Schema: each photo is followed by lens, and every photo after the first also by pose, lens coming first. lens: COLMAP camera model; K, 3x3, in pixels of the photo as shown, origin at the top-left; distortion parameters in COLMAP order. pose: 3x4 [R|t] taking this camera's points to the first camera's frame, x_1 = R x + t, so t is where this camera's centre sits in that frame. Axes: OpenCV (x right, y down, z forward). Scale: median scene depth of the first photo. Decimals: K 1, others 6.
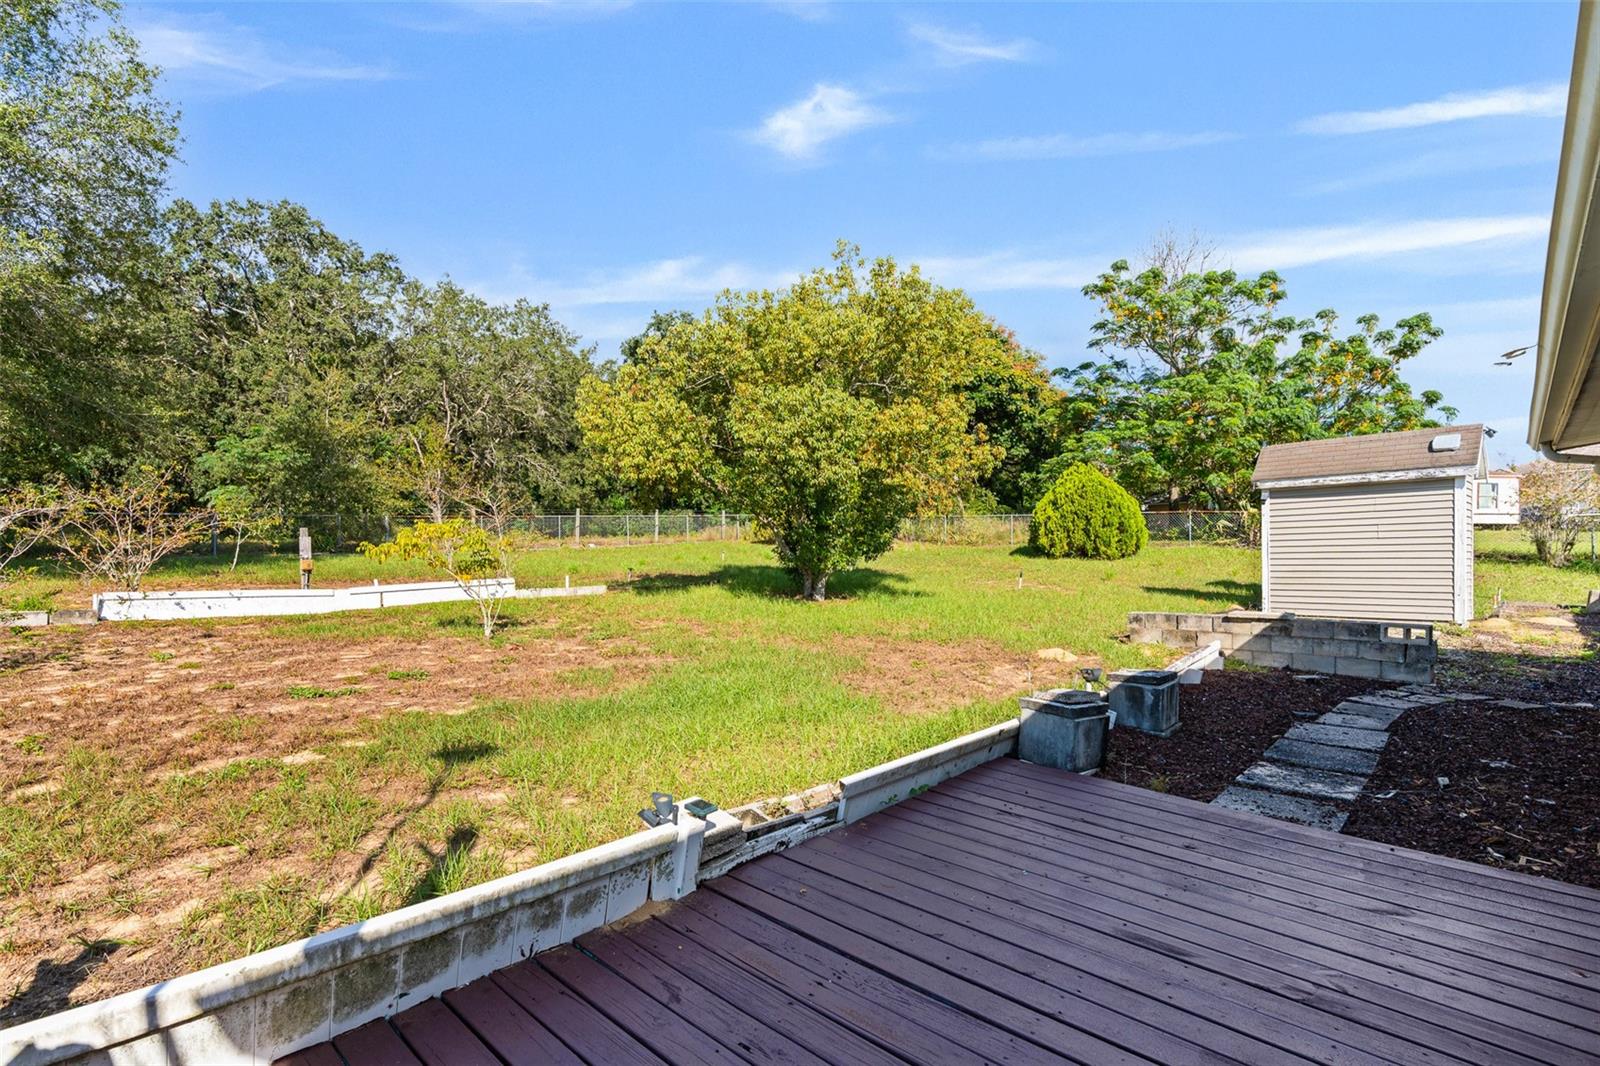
lens RADIAL K [[756.8, 0, 784.4], [0, 756.8, 563.9], [0, 0, 1]] dist [-0.010655, 0.001912]
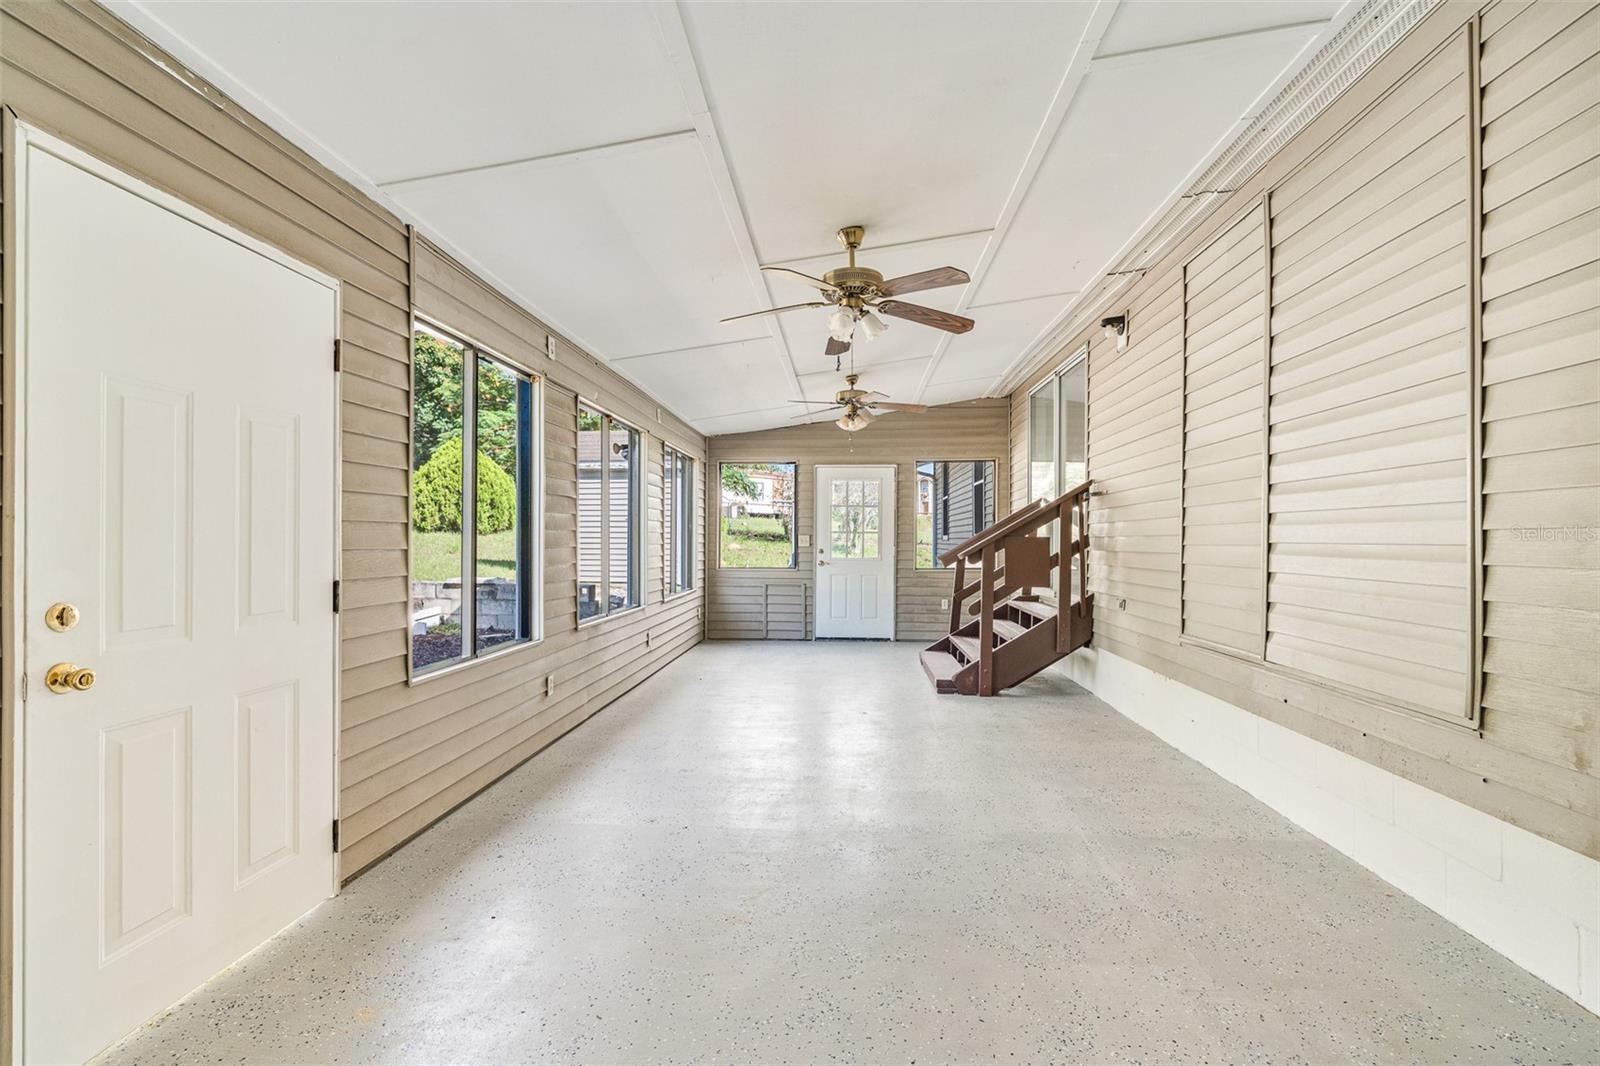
lens RADIAL K [[714.8, 0, 808.1], [0, 714.8, 530.5], [0, 0, 1]] dist [-0.011211, 0.001339]
pose [[0.754529, 0.021324, 0.655920, 0.127946], [-0.009874, 0.999728, -0.021143, 0.005489], [-0.656192, 0.009476, 0.754534, -0.028507]]
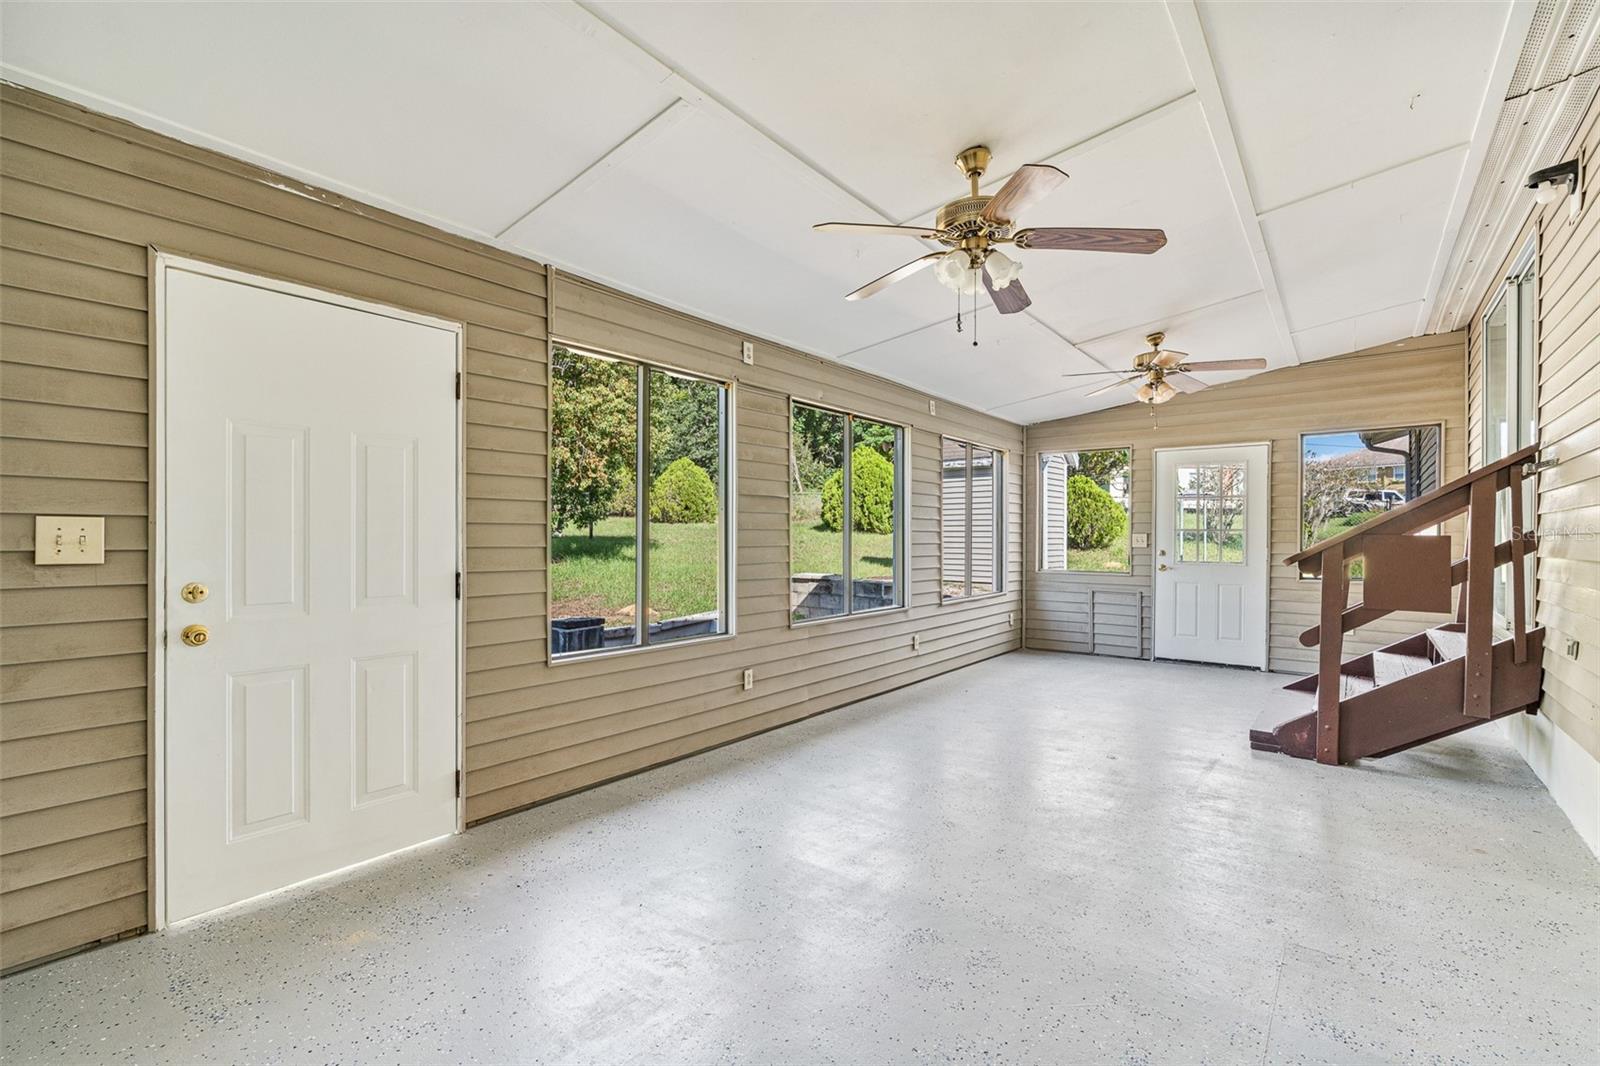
lens RADIAL K [[714.8, 0, 804.3], [0, 714.8, 533.2], [0, 0, 1]] dist [-0.011211, 0.001339]
pose [[0.992778, 0.014592, 0.119074, 0.190198], [-0.013659, 0.999869, -0.008648, 0.004582], [-0.119184, 0.006959, 0.992848, -0.037136]]
